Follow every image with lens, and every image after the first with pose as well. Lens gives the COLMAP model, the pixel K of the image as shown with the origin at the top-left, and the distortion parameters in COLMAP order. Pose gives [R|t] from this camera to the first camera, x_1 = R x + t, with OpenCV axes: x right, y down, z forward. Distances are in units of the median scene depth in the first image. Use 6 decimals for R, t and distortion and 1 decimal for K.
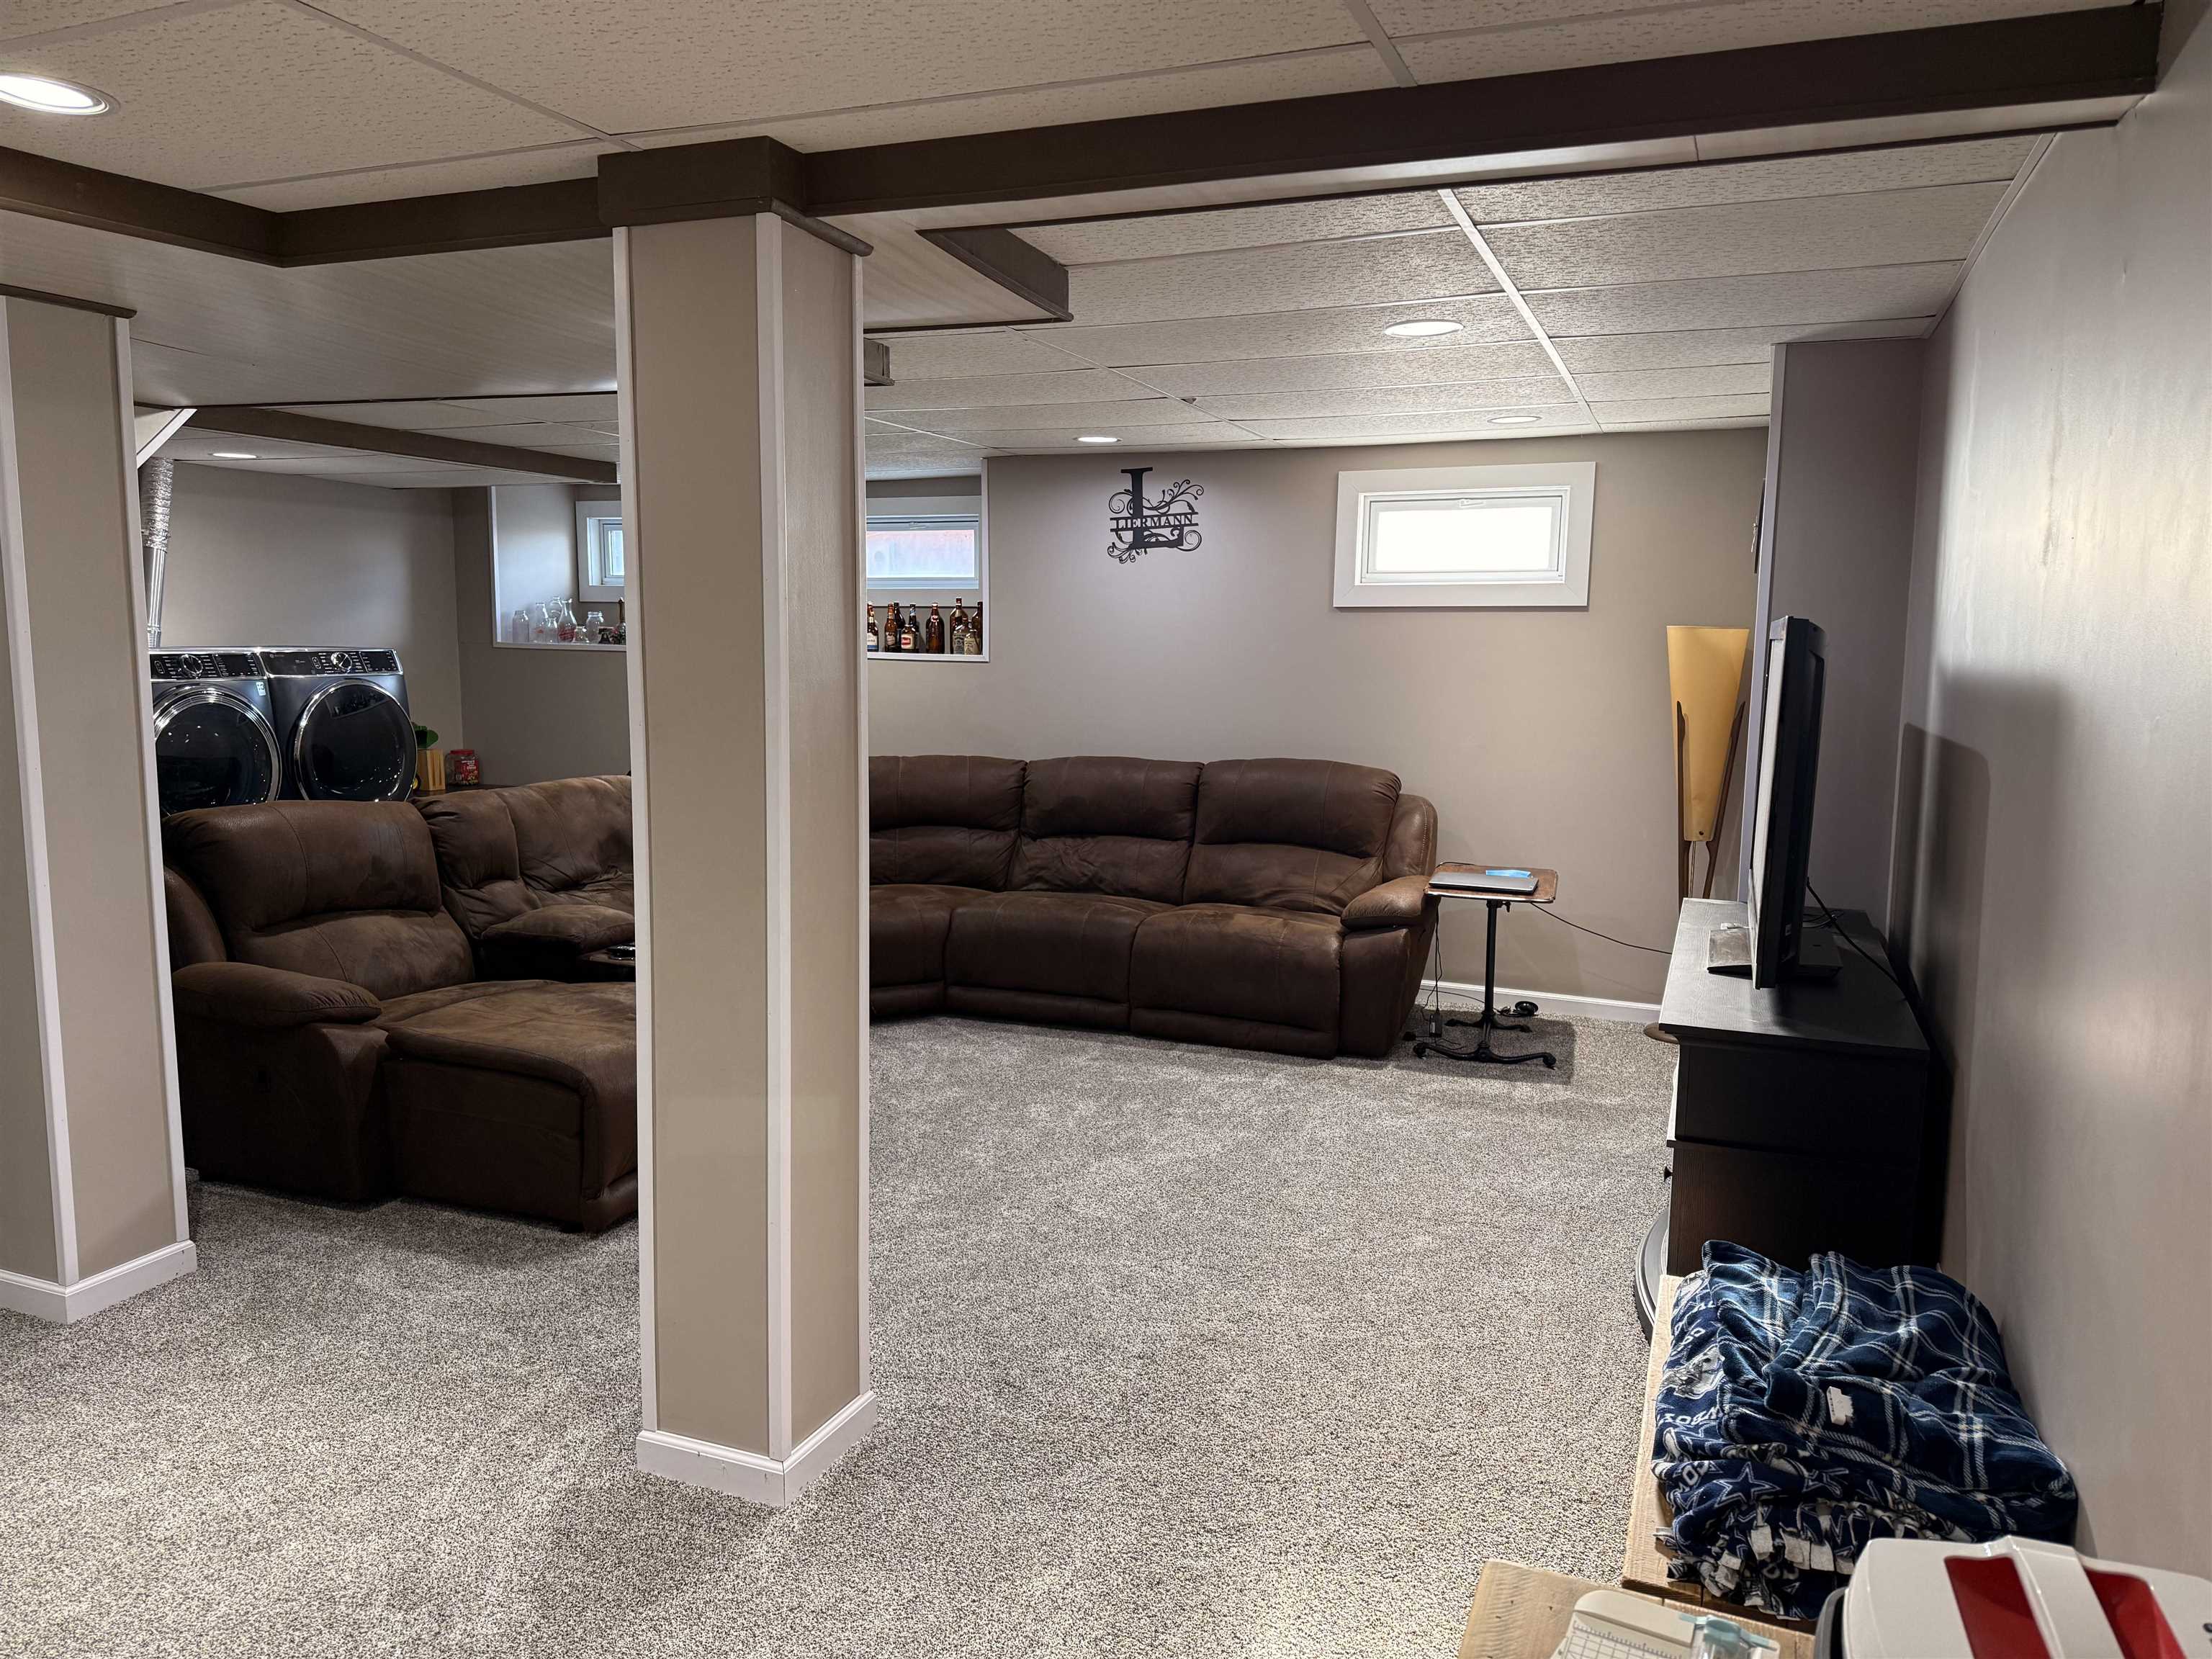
lens RADIAL K [[1526.6, 0, 1100.3], [0, 1526.6, 835.2], [0, 0, 1]] dist [0.114094, -0.167223]
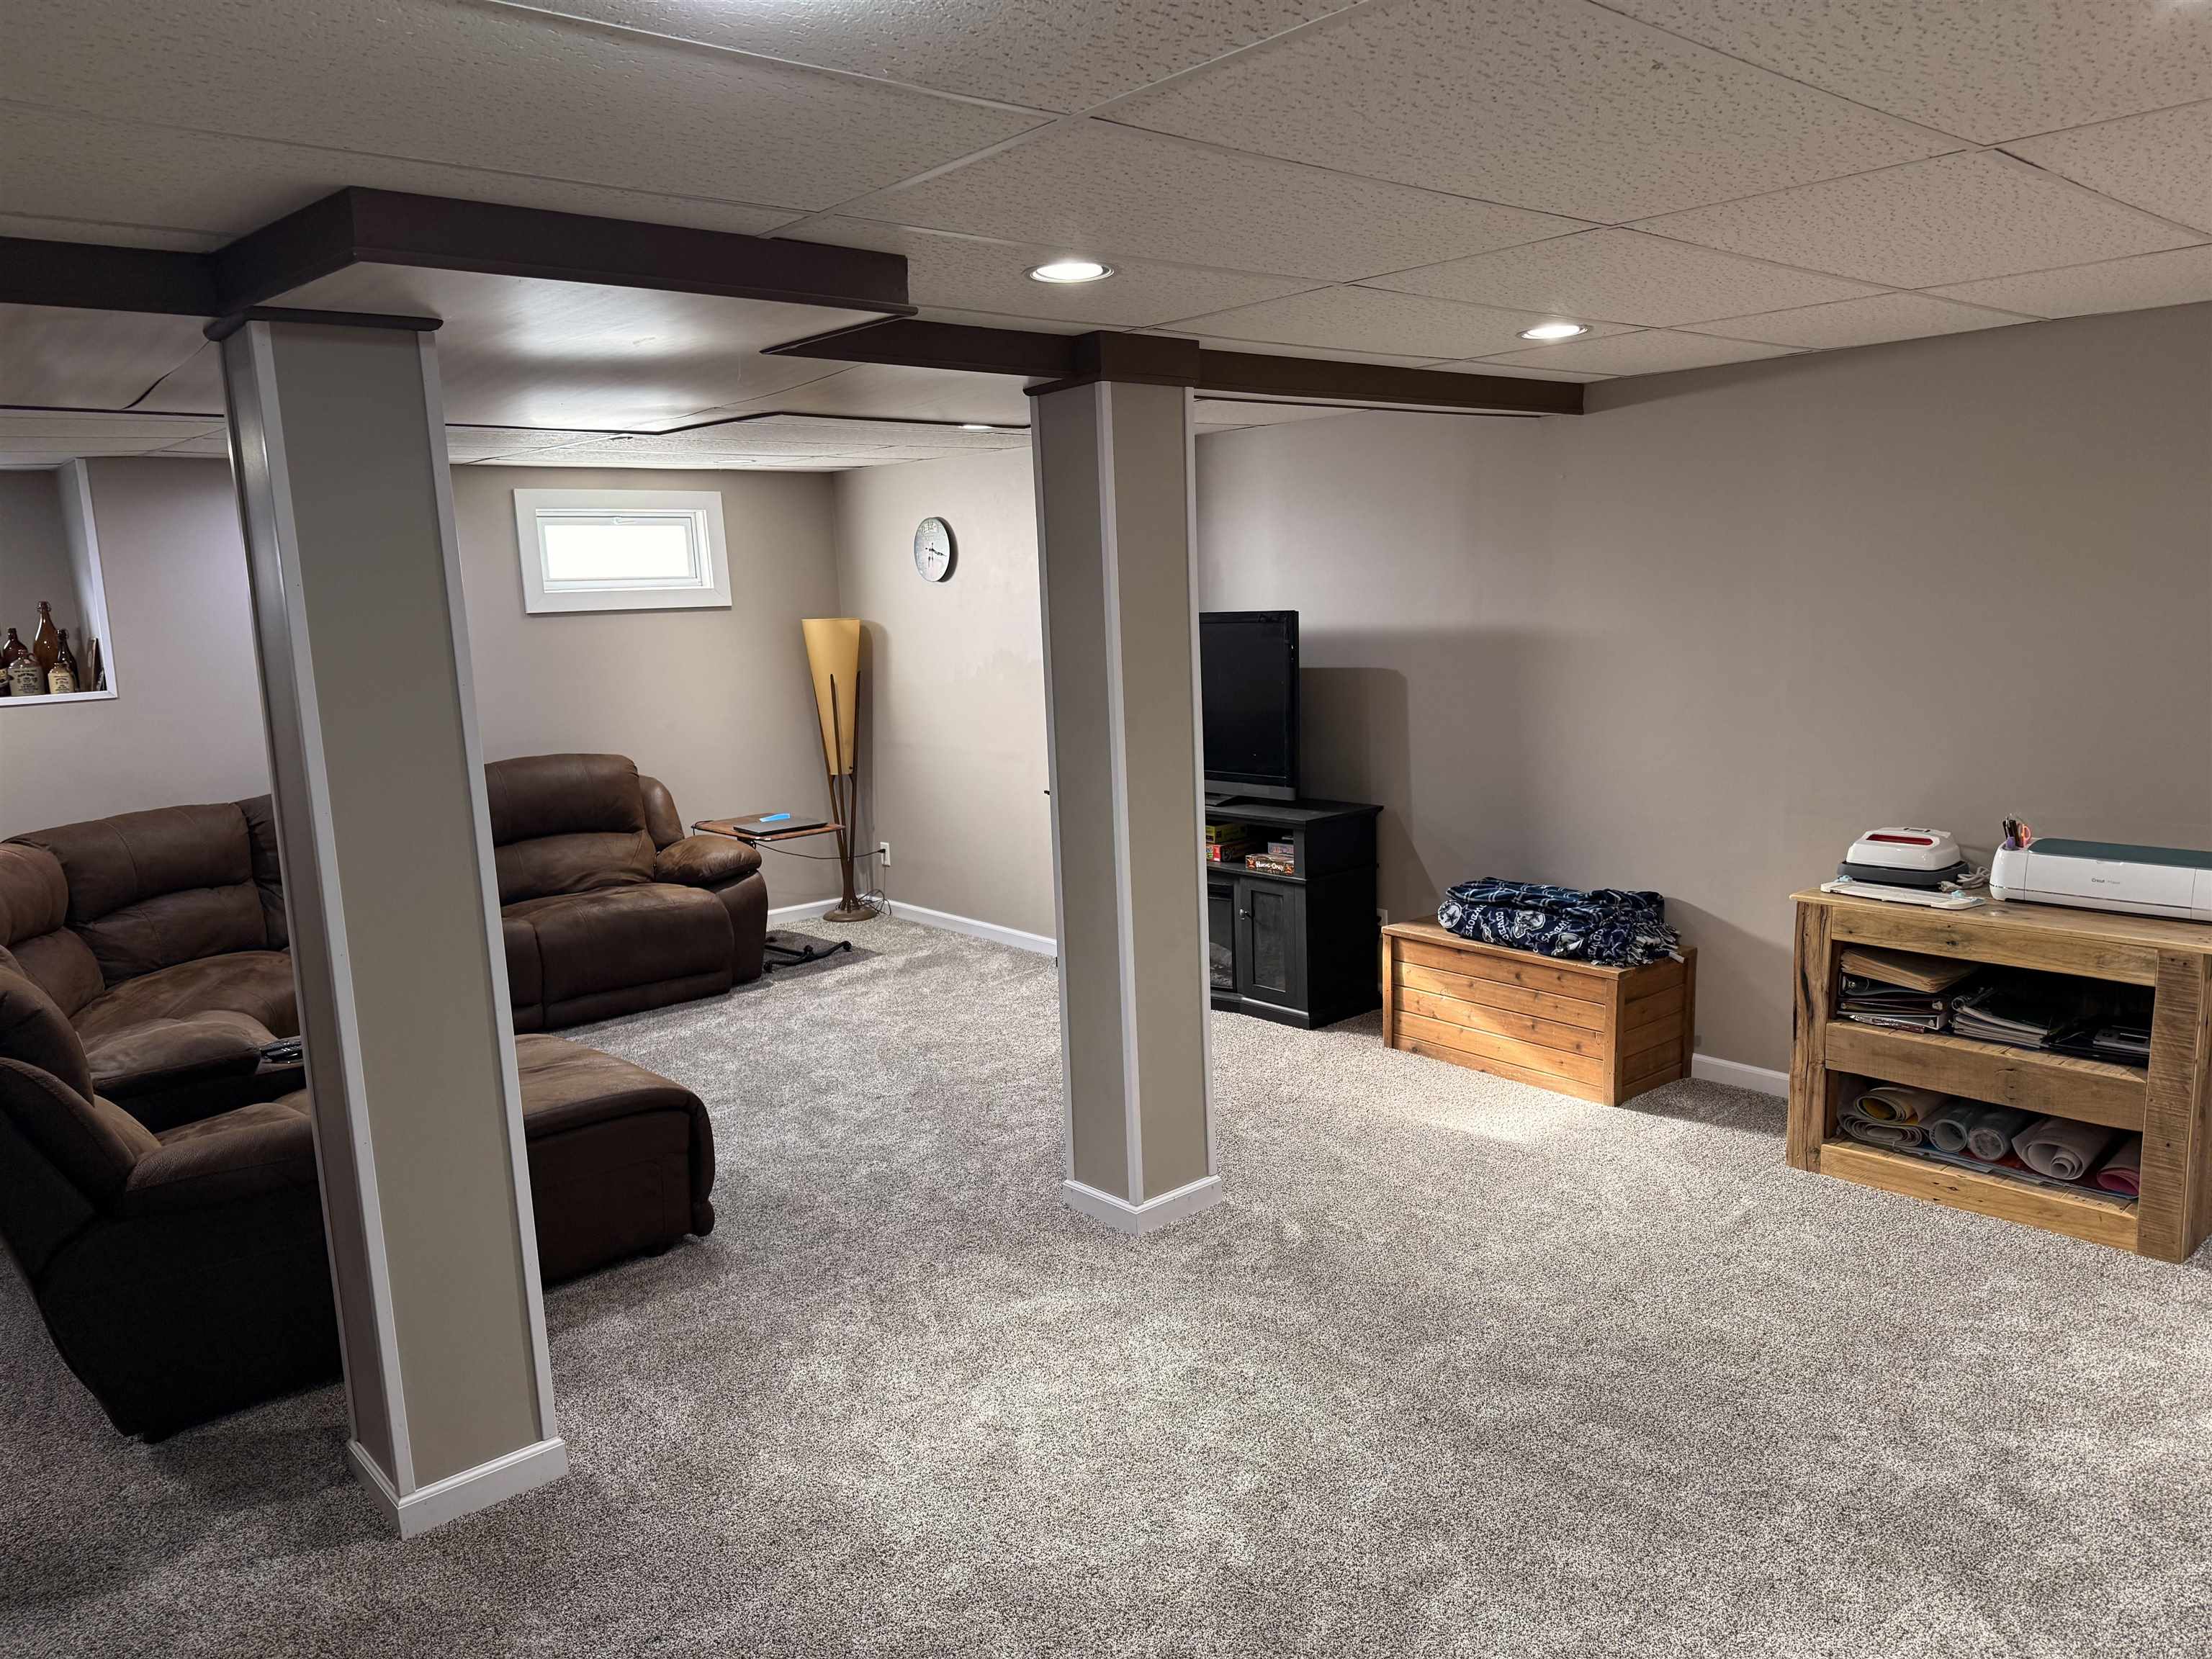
lens RADIAL K [[1526.6, 0, 1100.3], [0, 1526.6, 835.2], [0, 0, 1]] dist [0.114094, -0.167223]
pose [[0.453543, -0.175711, 0.873741, -0.683733], [0.159972, 0.980500, 0.114142, -0.059111], [-0.876760, 0.088005, 0.472808, 0.152389]]
